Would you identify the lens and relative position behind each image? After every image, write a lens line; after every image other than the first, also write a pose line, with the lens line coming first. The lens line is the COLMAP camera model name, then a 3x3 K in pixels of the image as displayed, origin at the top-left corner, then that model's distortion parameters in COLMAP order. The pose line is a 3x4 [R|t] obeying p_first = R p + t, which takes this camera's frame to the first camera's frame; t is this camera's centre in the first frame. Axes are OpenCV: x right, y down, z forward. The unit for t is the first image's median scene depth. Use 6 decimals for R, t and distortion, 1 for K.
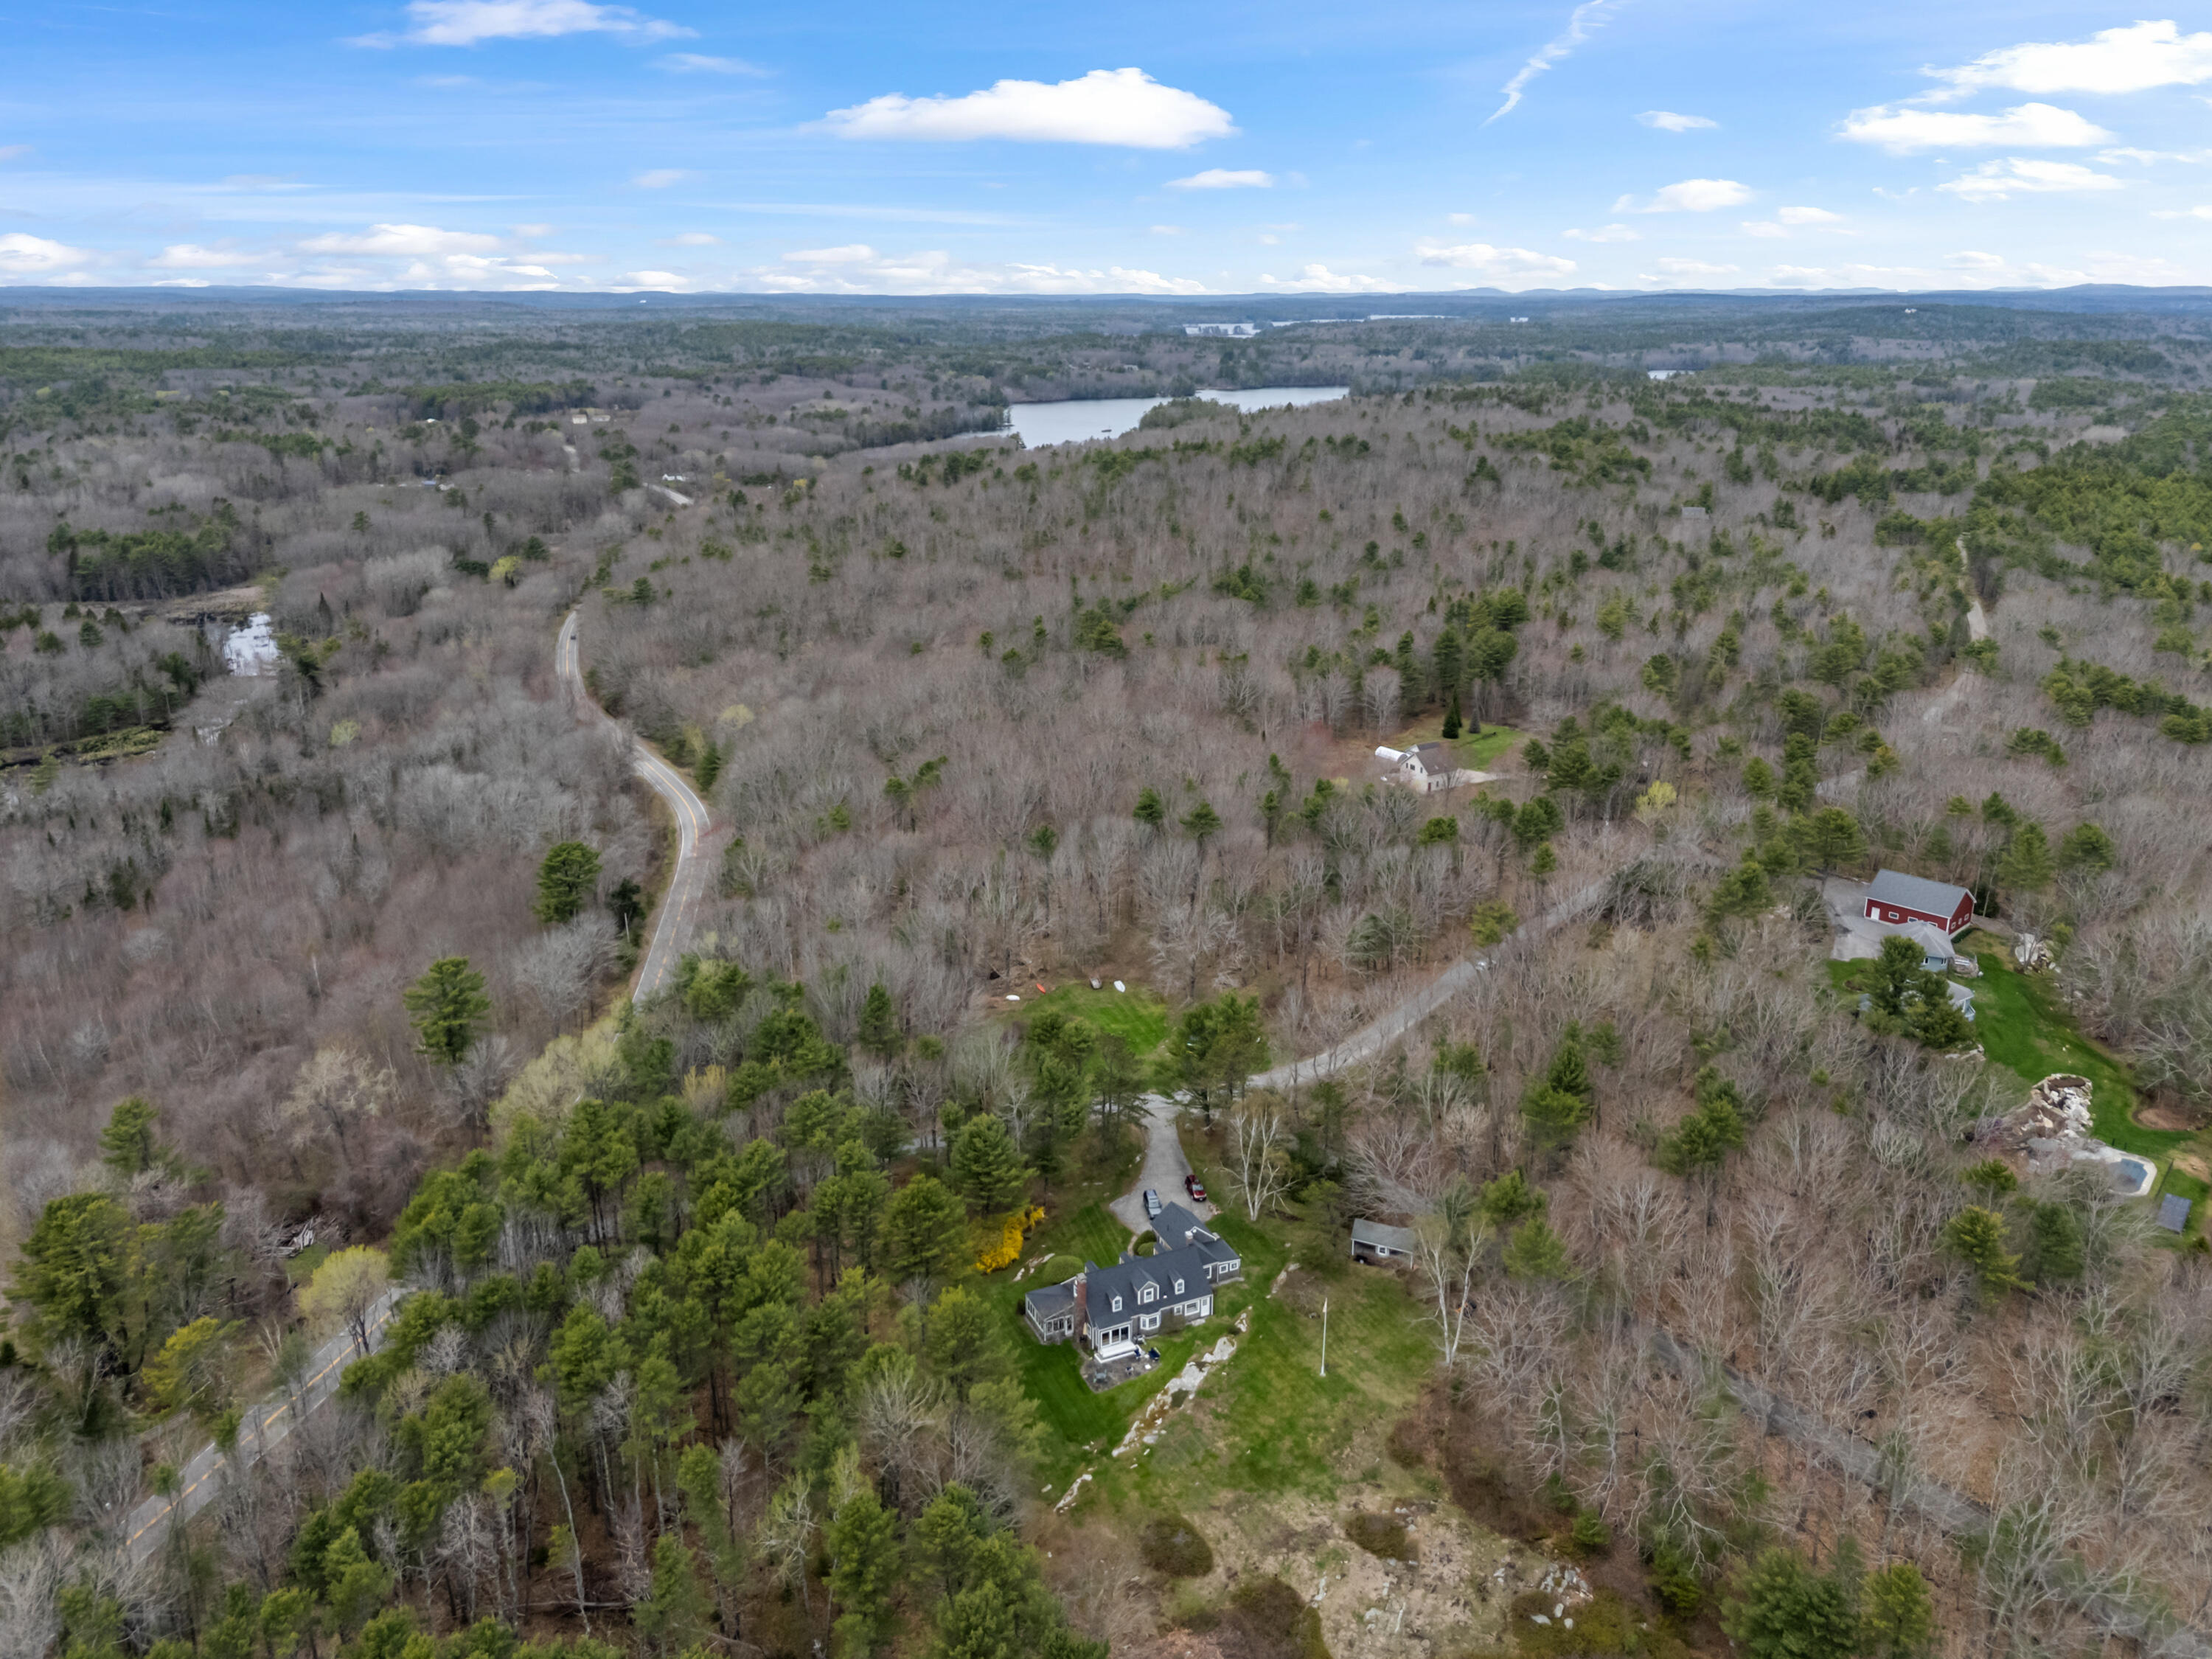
lens RADIAL K [[1635.0, 0, 1116.6], [0, 1635.0, 831.1], [0, 0, 1]] dist [0.054310, -0.043568]
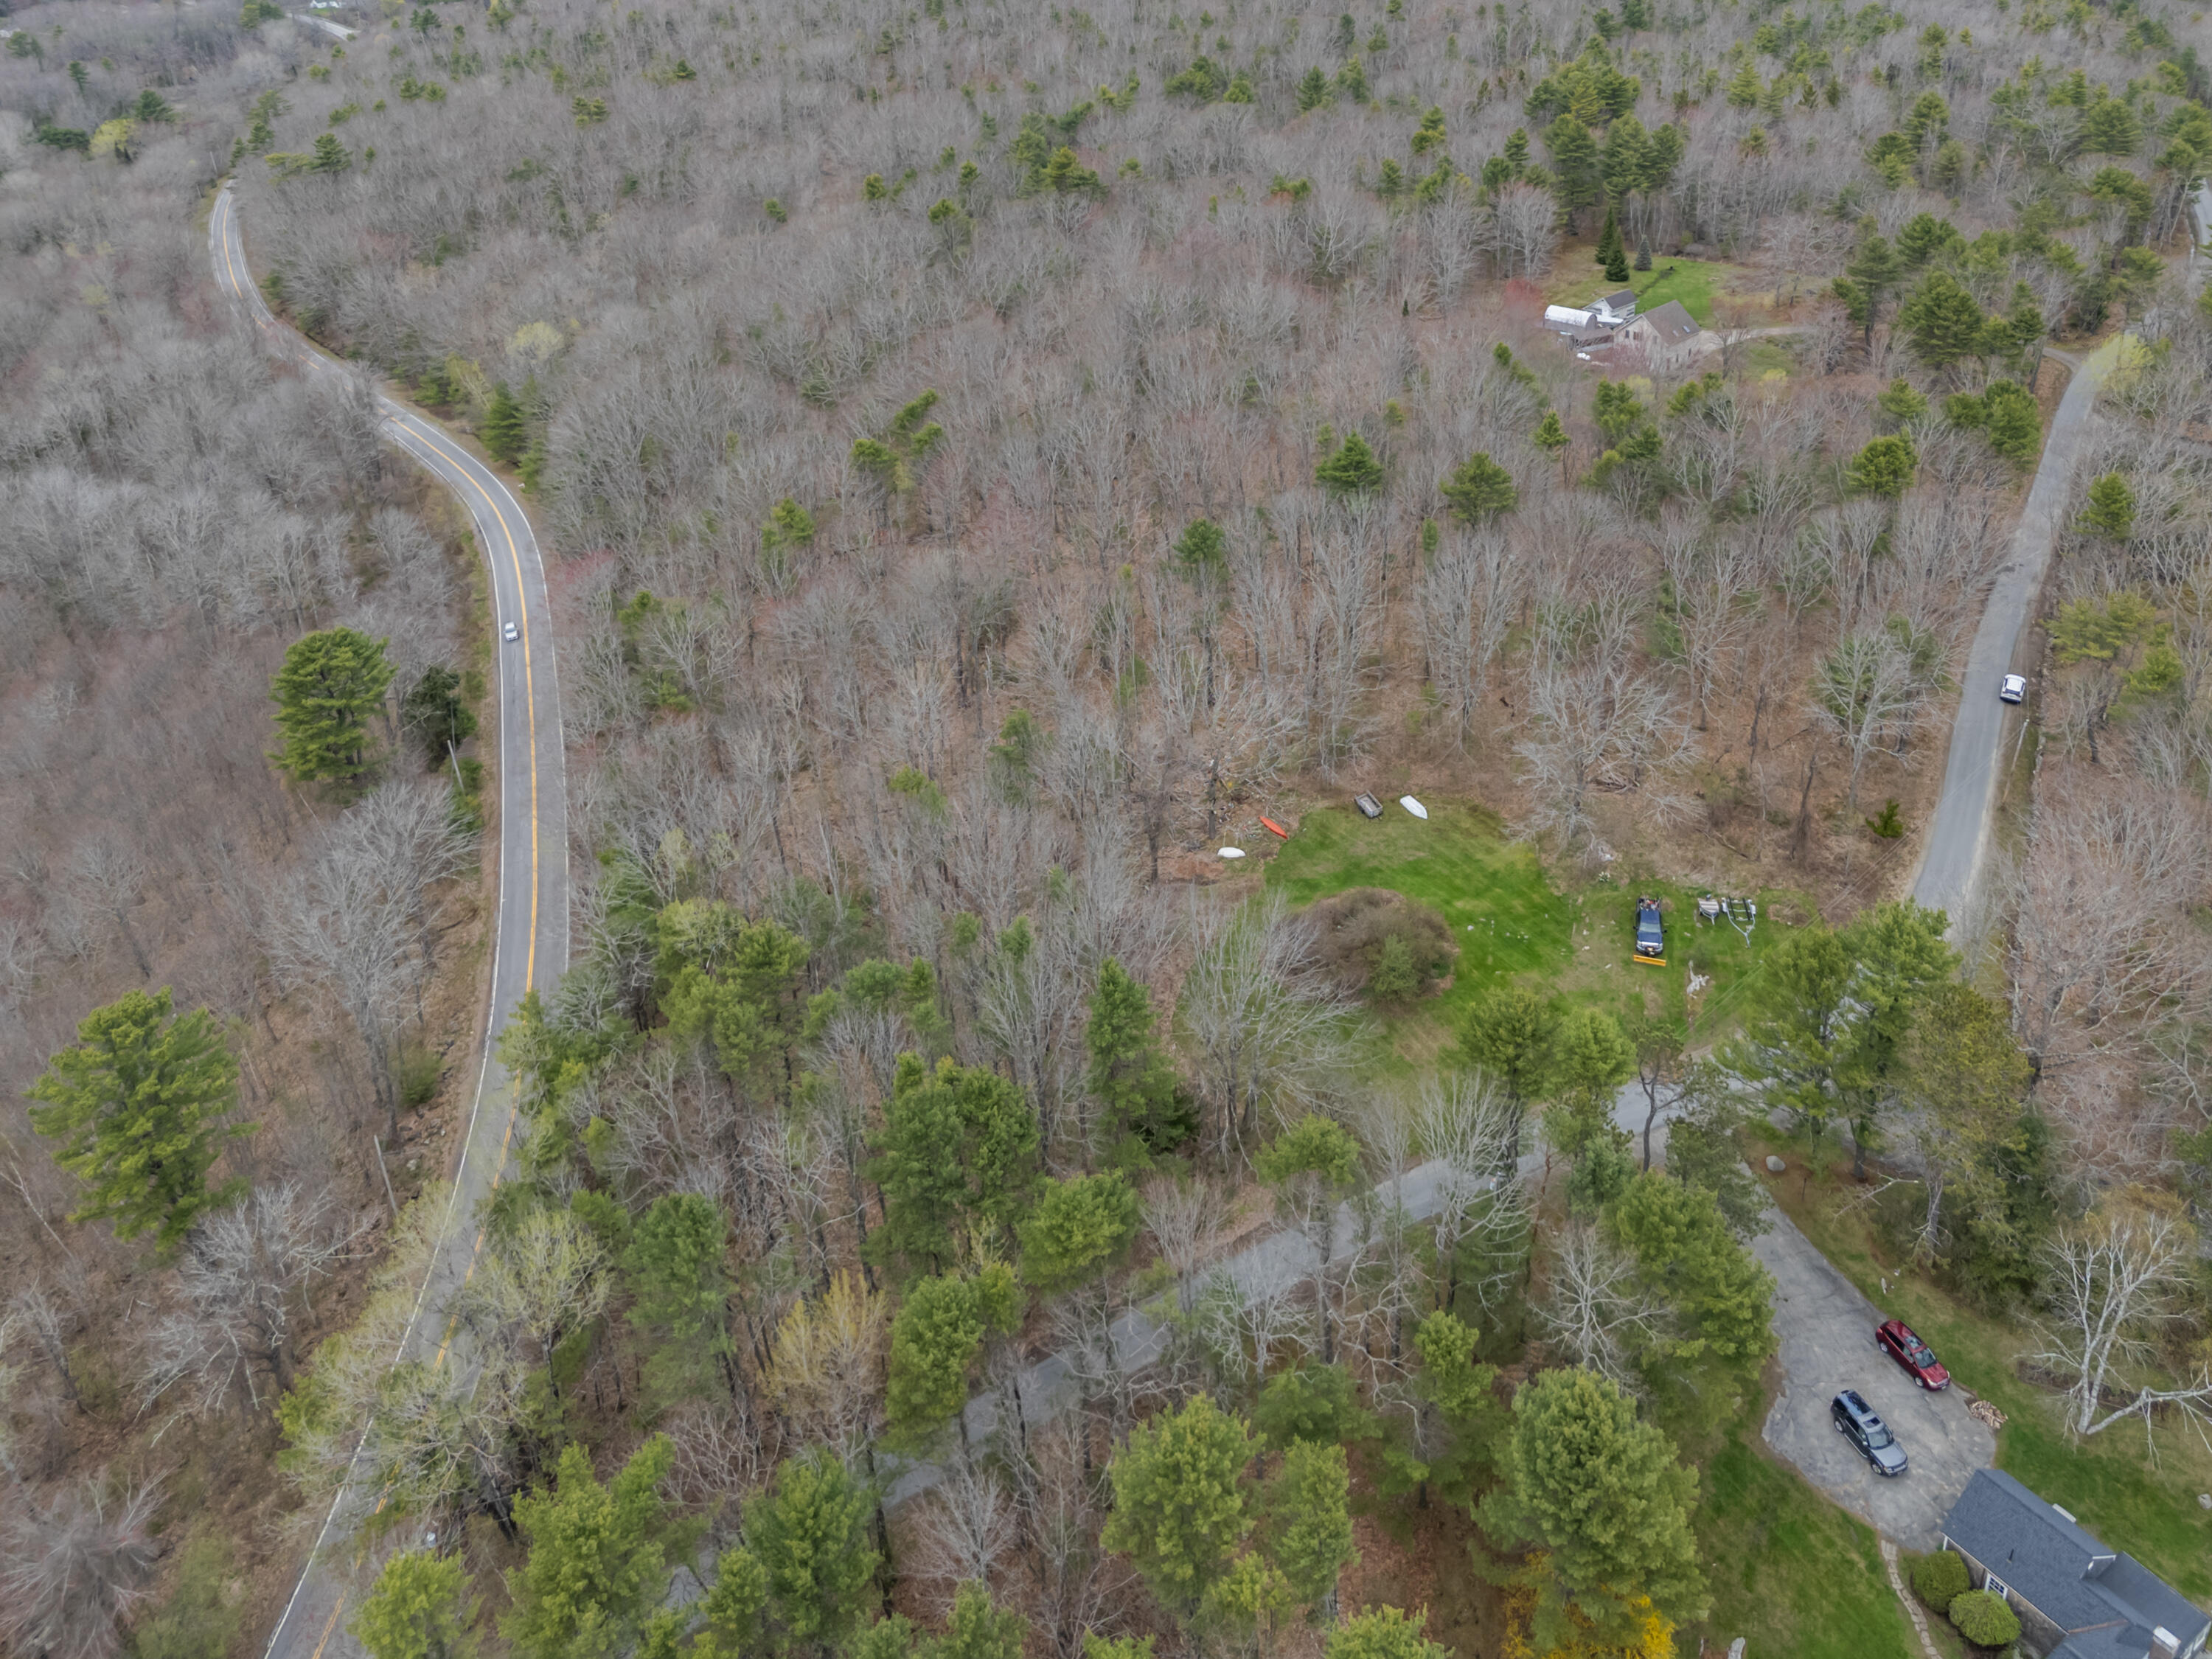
lens RADIAL K [[1560.1, 0, 1106.3], [0, 1560.1, 562.7], [0, 0, 1]] dist [0.001749, 0.000285]
pose [[0.978431, -0.114870, 0.171690, -0.106554], [0.090496, 0.985486, 0.143621, -0.043430], [-0.185696, -0.124986, 0.974626, 0.290124]]
